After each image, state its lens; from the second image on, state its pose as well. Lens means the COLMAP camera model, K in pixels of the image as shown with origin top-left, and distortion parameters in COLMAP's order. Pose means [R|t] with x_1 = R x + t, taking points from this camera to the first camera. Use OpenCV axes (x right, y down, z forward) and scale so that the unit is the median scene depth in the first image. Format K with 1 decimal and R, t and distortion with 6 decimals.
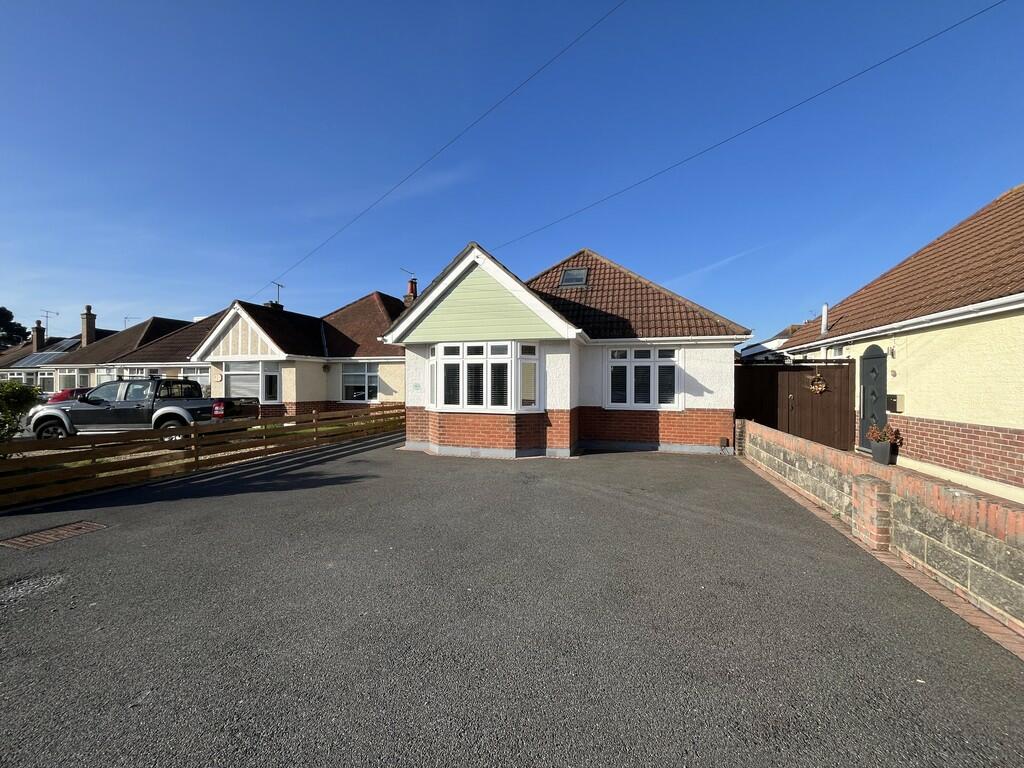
lens RADIAL K [[414.0, 0, 511.3], [0, 414.0, 384.8], [0, 0, 1]] dist [-0.003069, 0.000386]
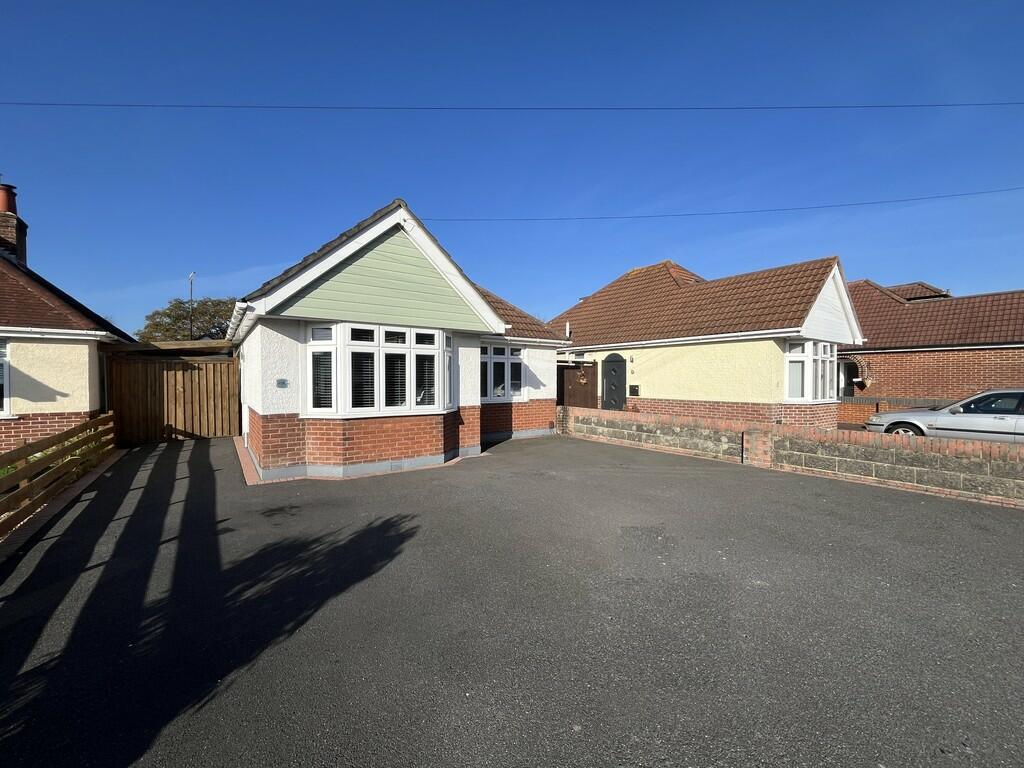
lens RADIAL K [[414.0, 0, 510.9], [0, 414.0, 383.5], [0, 0, 1]] dist [-0.003069, 0.000386]
pose [[0.614710, -0.011874, 0.788664, -0.573960], [0.002635, 0.999912, 0.013001, -0.004011], [-0.788749, -0.005914, 0.614687, 0.339148]]
